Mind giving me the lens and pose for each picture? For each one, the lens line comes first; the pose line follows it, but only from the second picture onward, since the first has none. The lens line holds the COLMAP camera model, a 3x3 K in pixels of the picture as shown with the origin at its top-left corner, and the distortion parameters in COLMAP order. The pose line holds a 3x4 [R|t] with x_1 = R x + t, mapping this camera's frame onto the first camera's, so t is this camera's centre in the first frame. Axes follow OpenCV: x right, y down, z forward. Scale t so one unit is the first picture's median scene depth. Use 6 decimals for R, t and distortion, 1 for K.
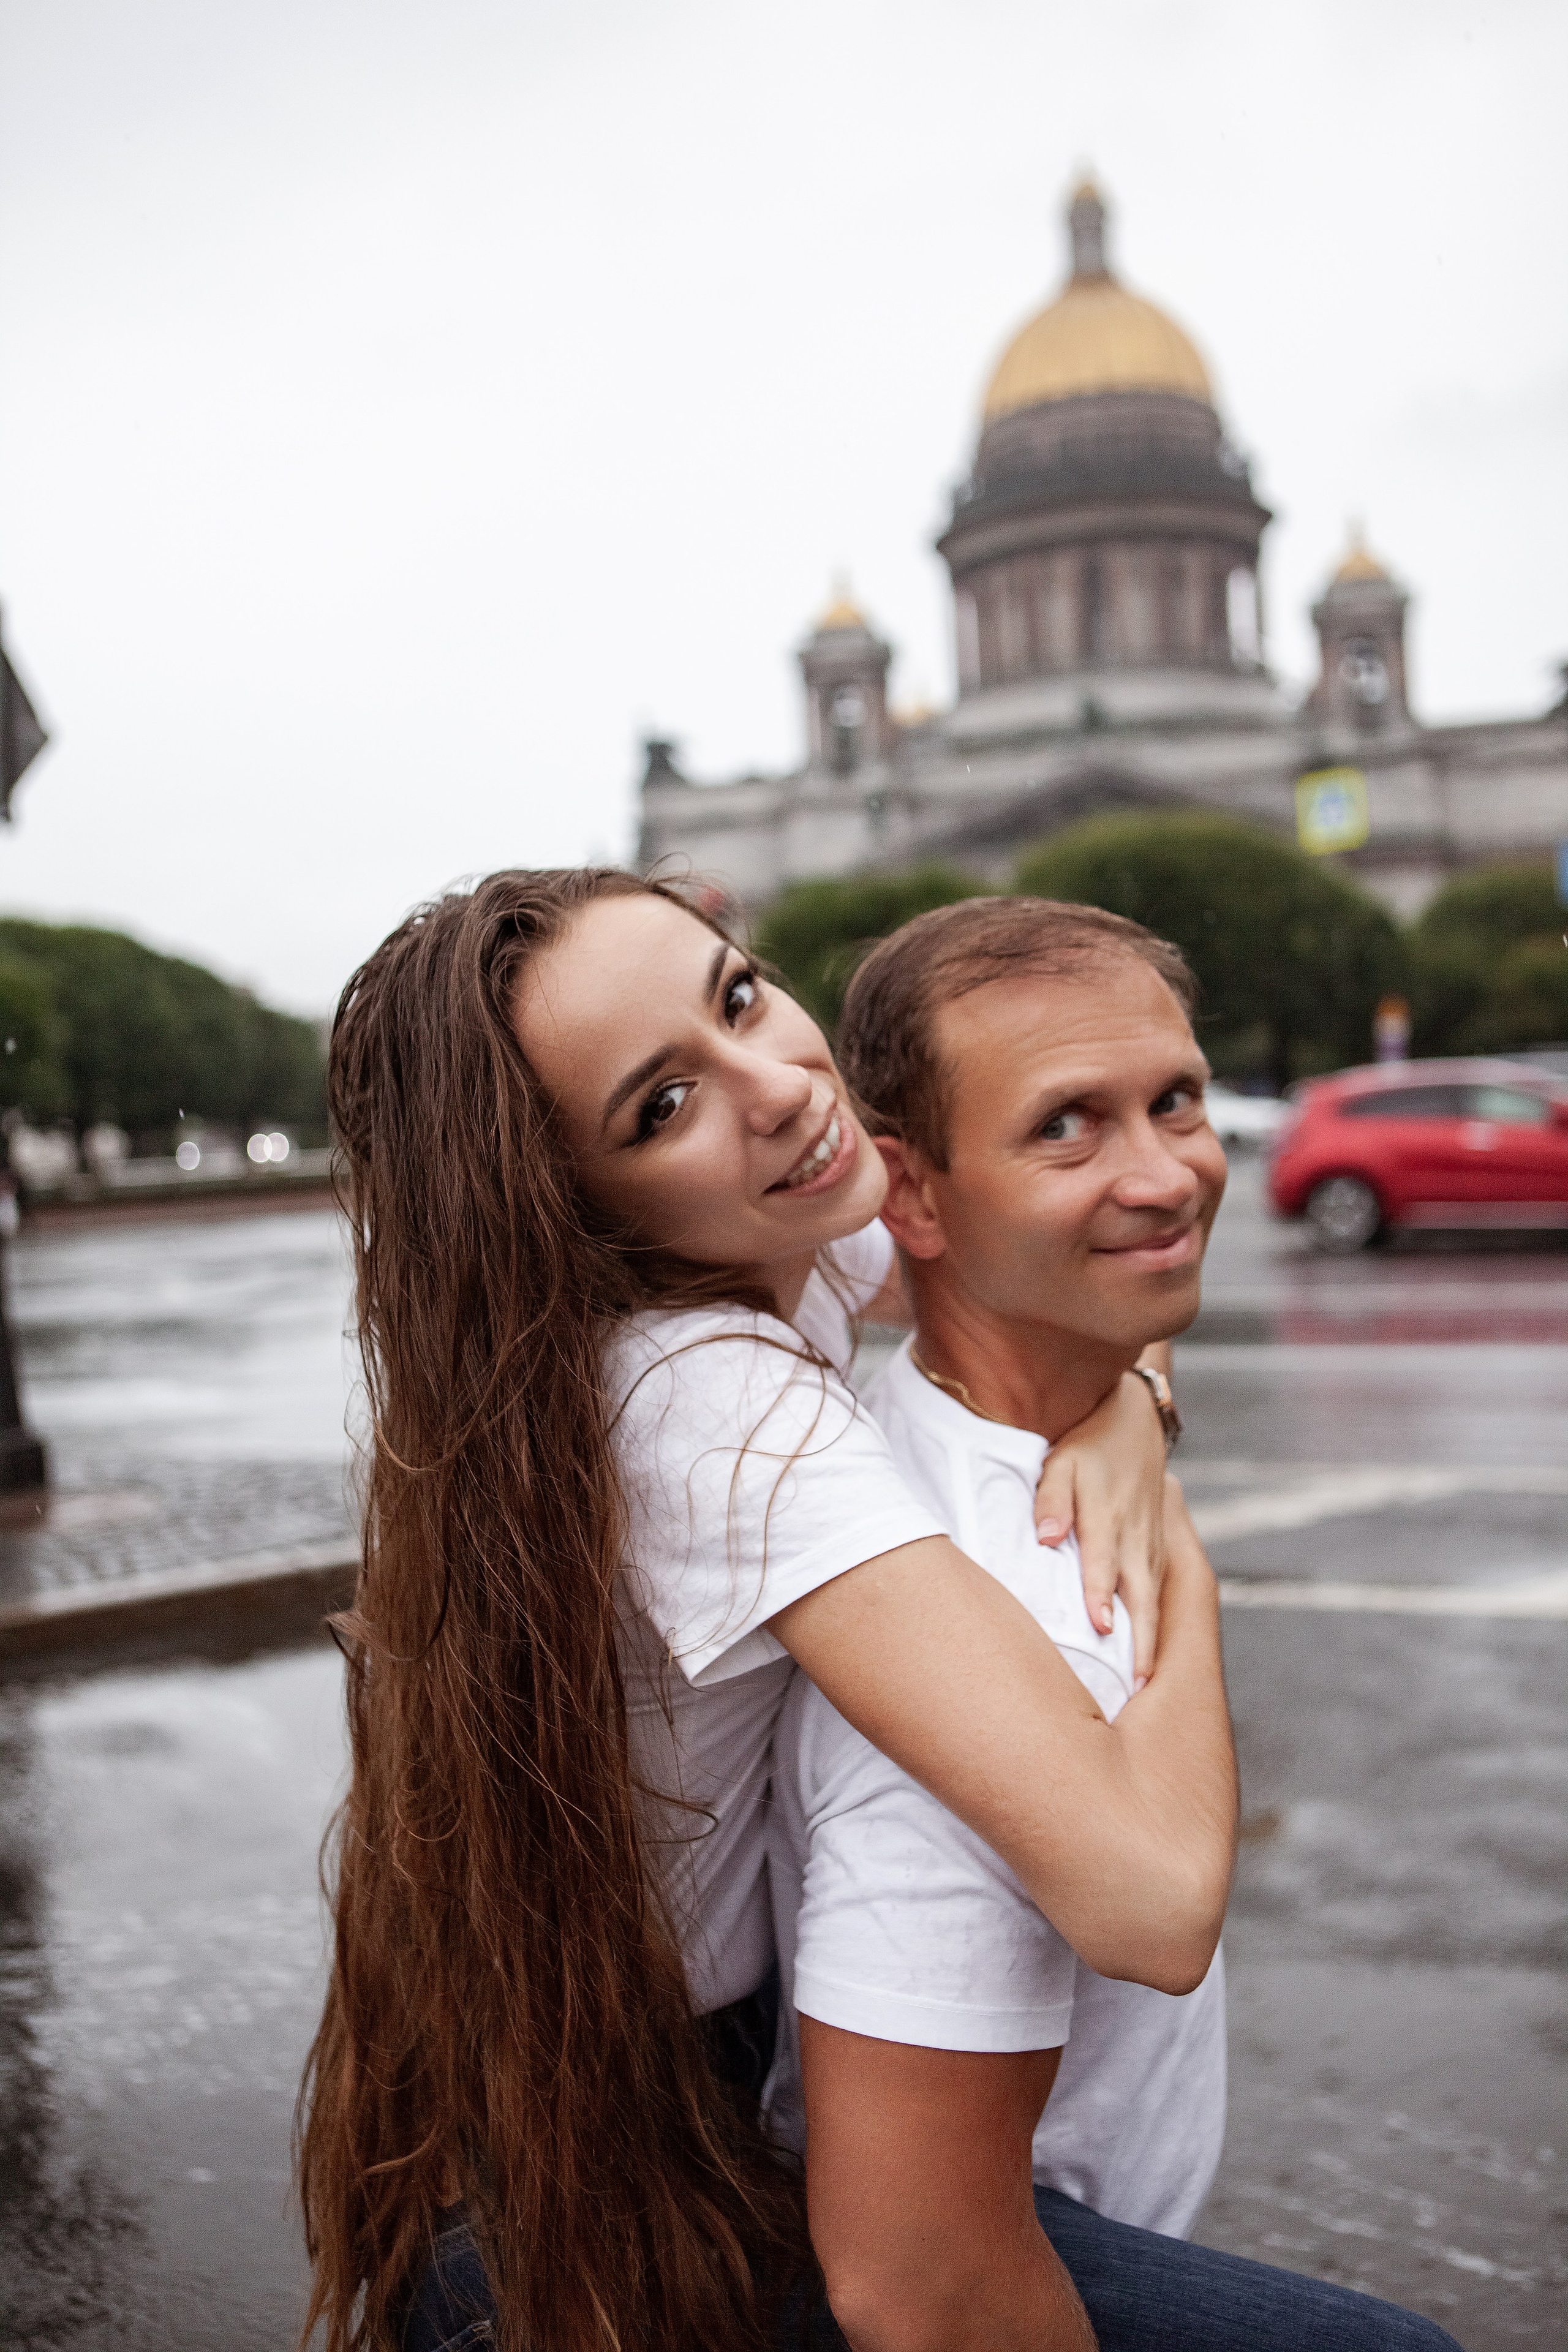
lens RADIAL K [[2264.1, 0, 784.0], [0, 2264.1, 1176.0], [0, 0, 1]] dist [-0.024817, 0.001766]
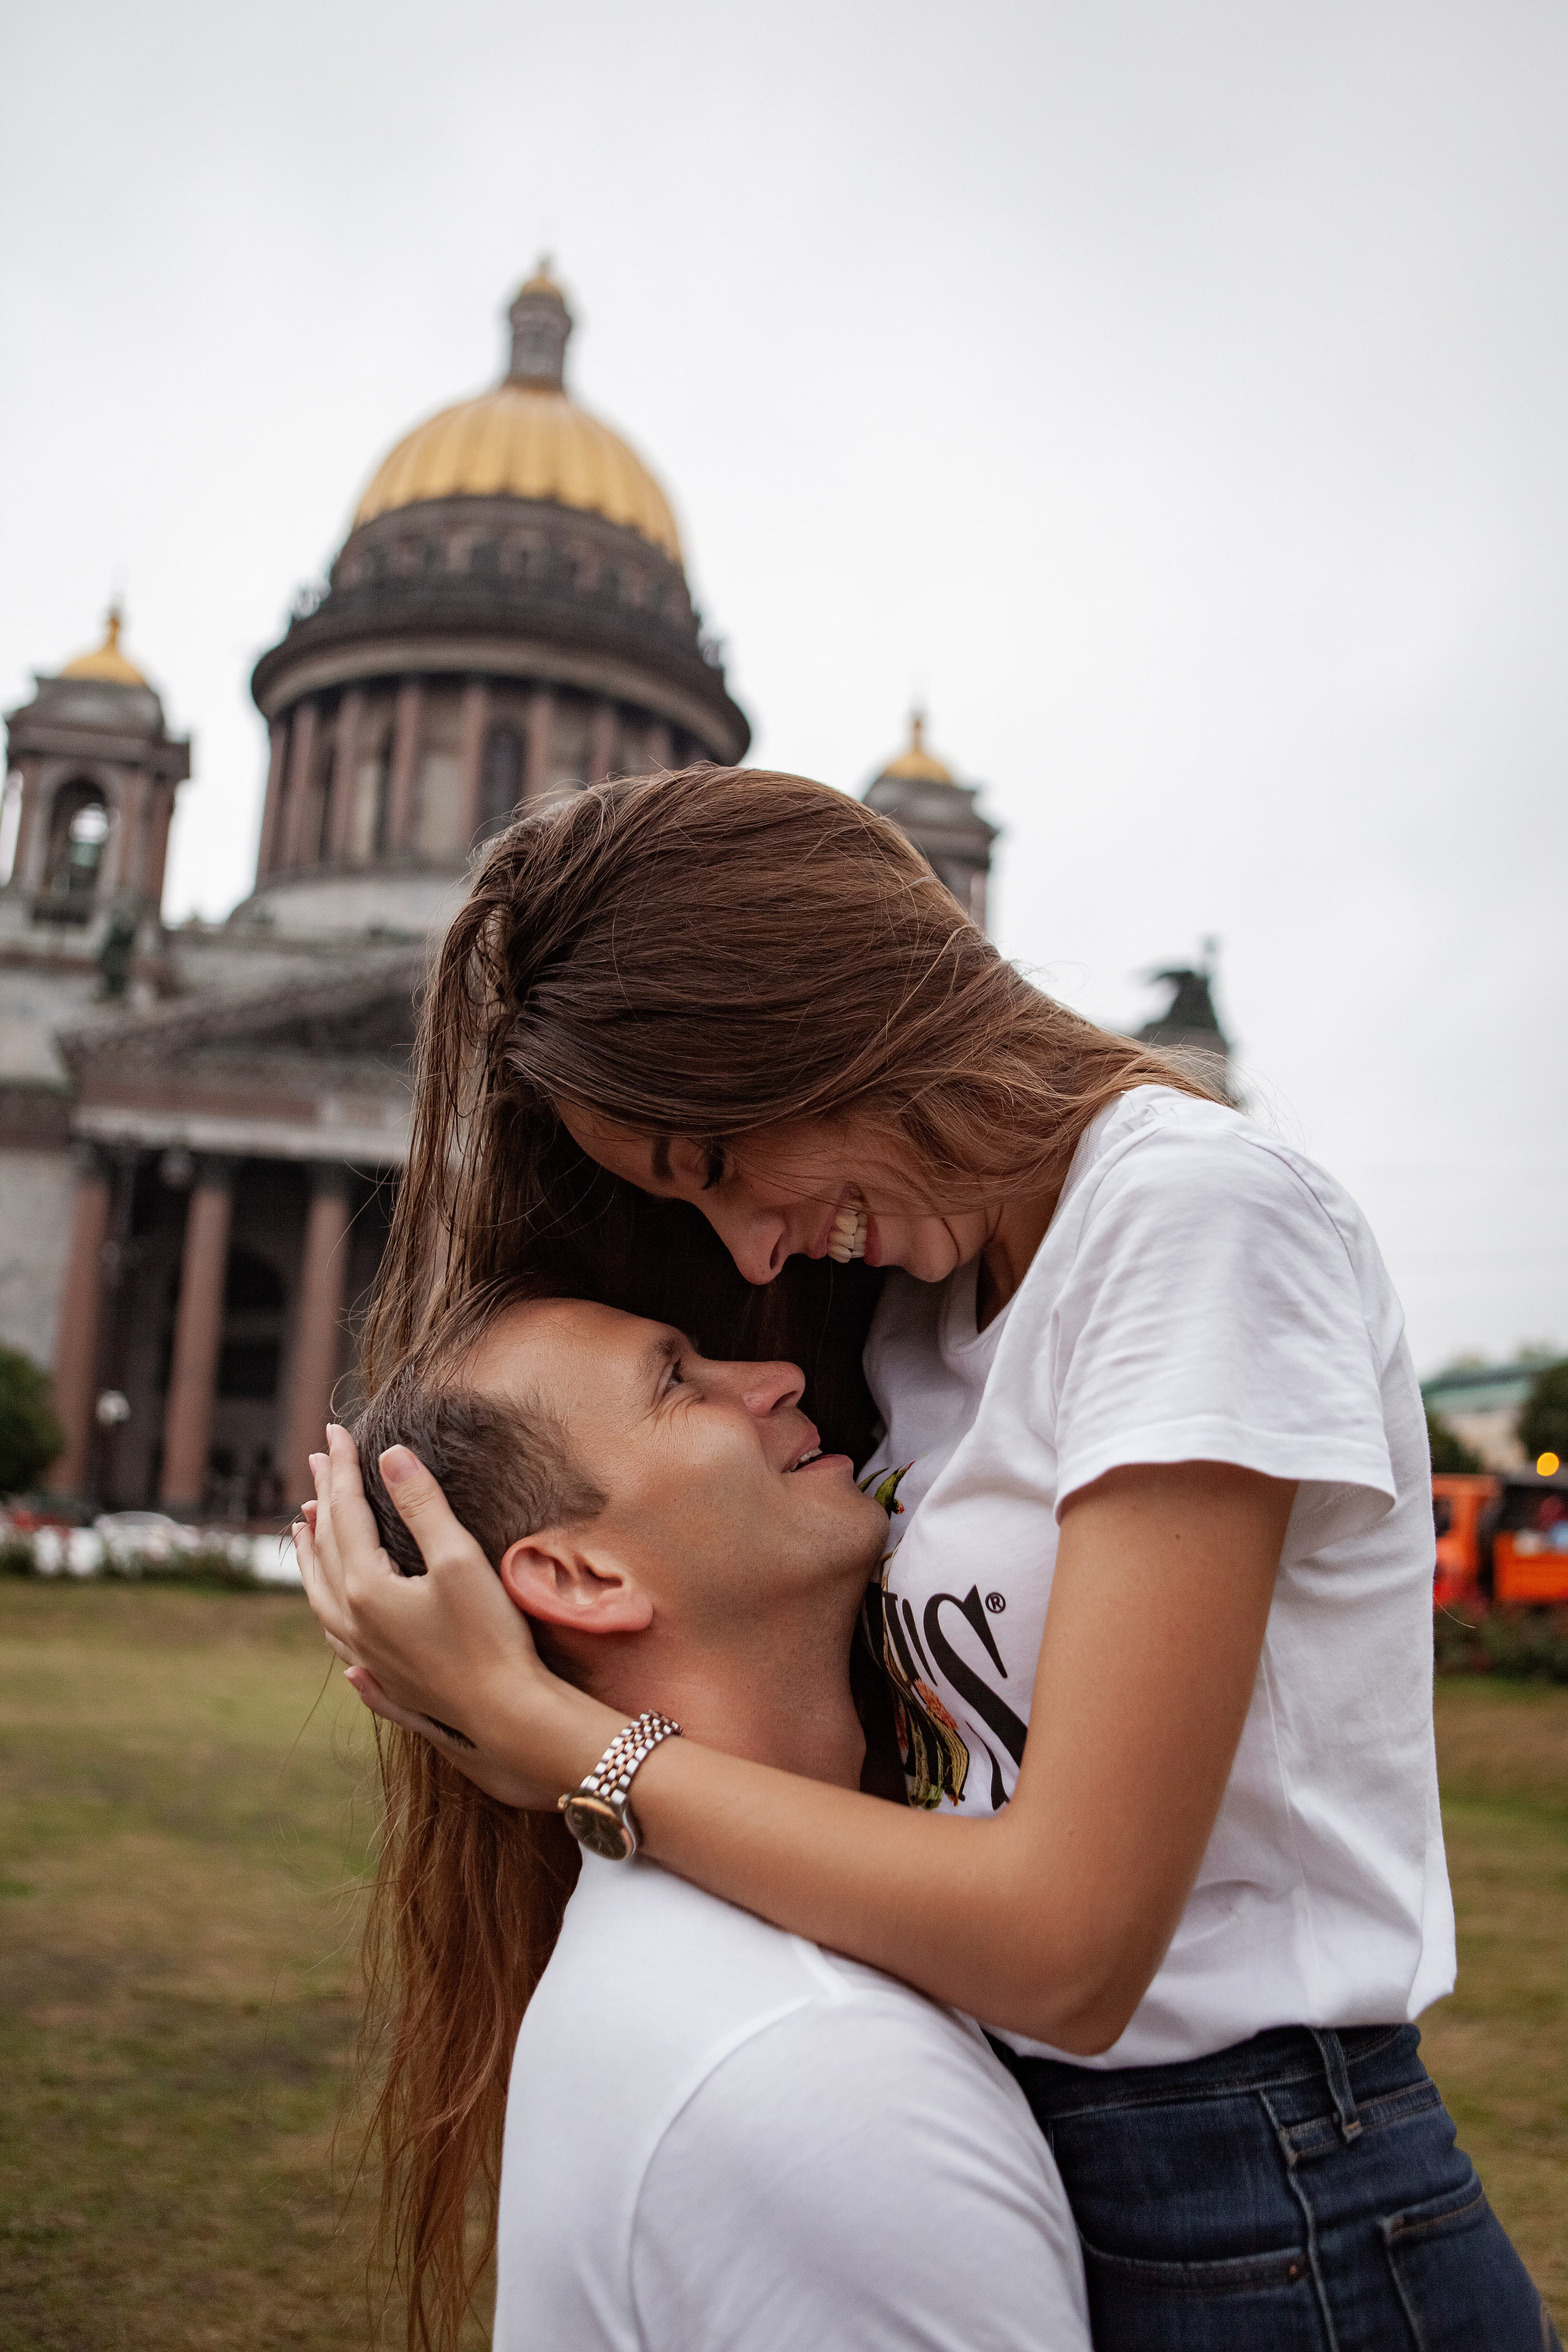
lens RADIAL K [[1967.4, 0, 777.1], [0, 1967.4, 1132.0], [0, 0, 1]] dist [-0.041019, 0.002247]
pose [[0.917238, 0.170821, 0.359853, 0.022071], [-0.079604, 0.963766, -0.254593, -0.013960], [-0.390304, 0.204877, 0.897601, 0.469001]]
